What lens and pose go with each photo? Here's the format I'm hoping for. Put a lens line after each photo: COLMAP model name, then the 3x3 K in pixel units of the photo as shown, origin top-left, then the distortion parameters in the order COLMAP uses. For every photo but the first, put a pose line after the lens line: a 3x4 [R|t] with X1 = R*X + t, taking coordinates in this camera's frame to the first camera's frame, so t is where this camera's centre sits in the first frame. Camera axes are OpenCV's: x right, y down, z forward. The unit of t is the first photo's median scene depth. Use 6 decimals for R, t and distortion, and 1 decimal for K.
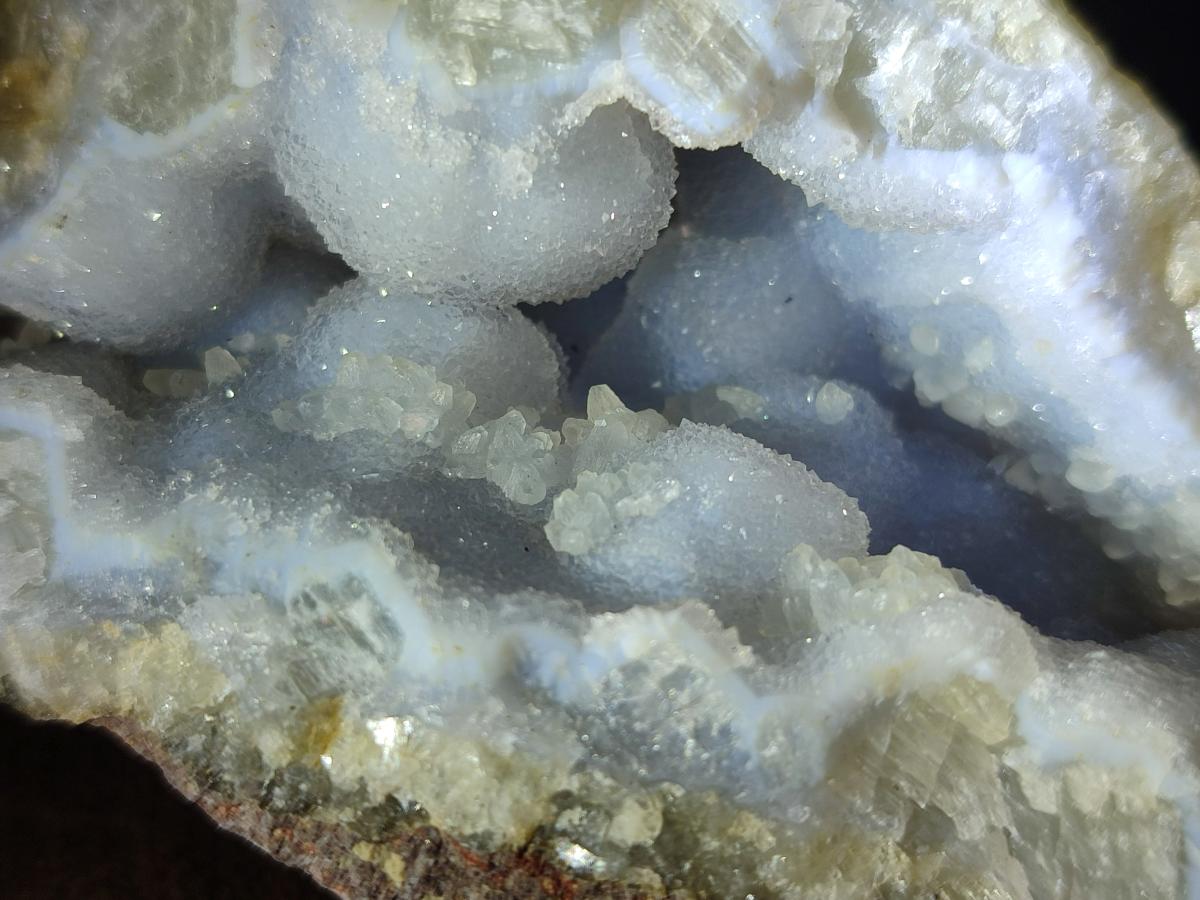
lens RADIAL K [[1861.5, 0, 594.8], [0, 1861.5, 453.2], [0, 0, 1]] dist [0.387302, -3.008004]
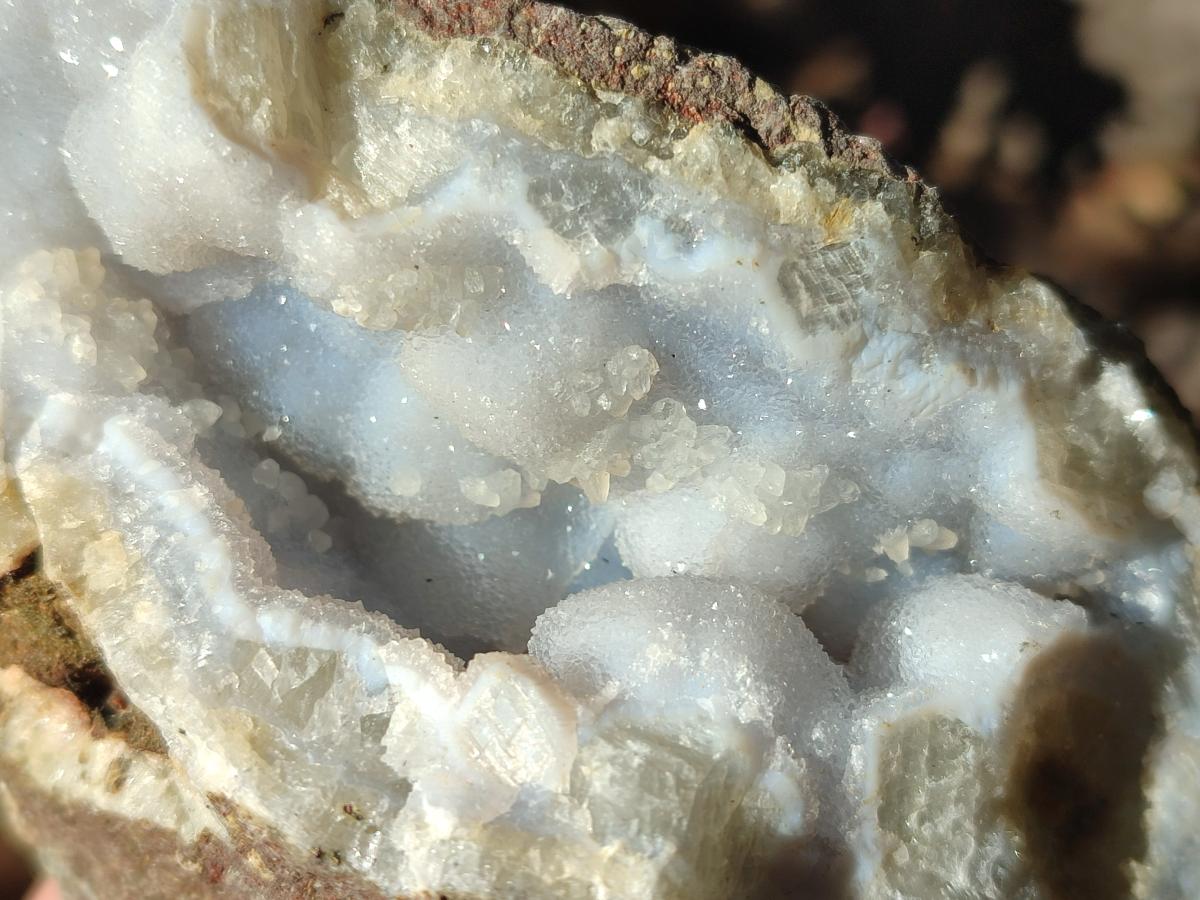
lens RADIAL K [[1861.5, 0, 594.8], [0, 1861.5, 453.2], [0, 0, 1]] dist [0.387302, -3.008004]
pose [[-0.993531, -0.088139, -0.071611, 0.107720], [0.067955, -0.966646, 0.246938, -0.350116], [-0.090987, 0.240474, 0.966382, -0.233395]]
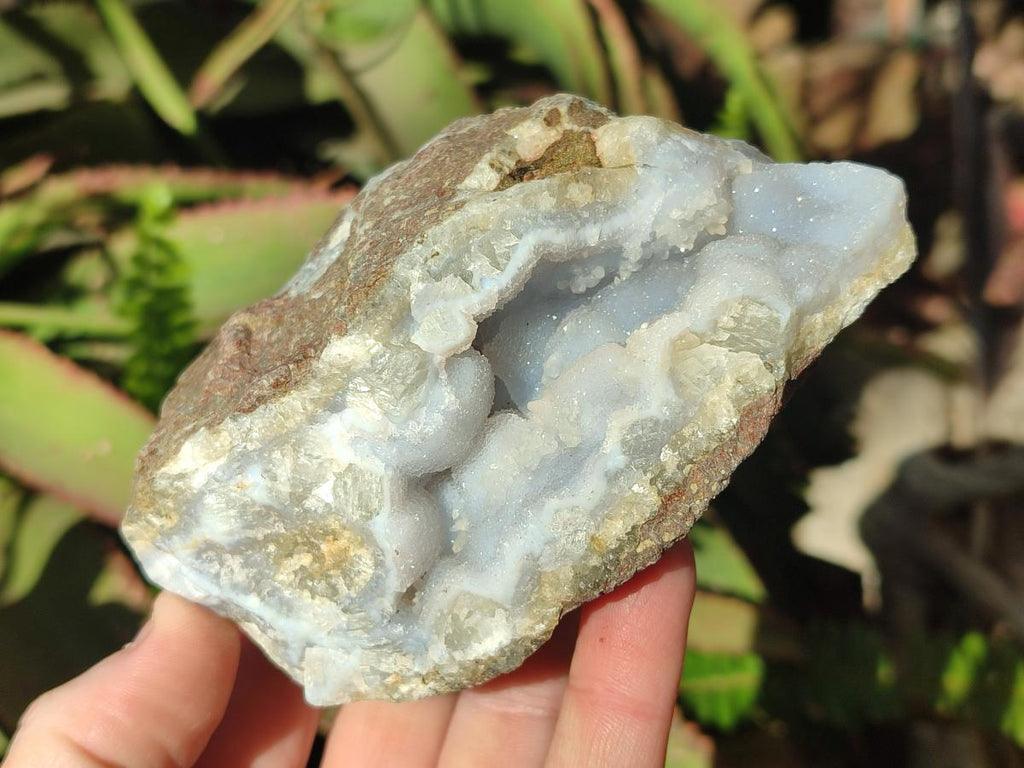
lens RADIAL K [[1588.5, 0, 507.6], [0, 1588.5, 386.8], [0, 0, 1]] dist [0.387302, -3.008004]
pose [[0.432258, -0.901298, -0.028527, 0.090030], [0.901537, 0.431254, 0.035368, -0.176596], [-0.019575, -0.041007, 0.998967, -1.503095]]
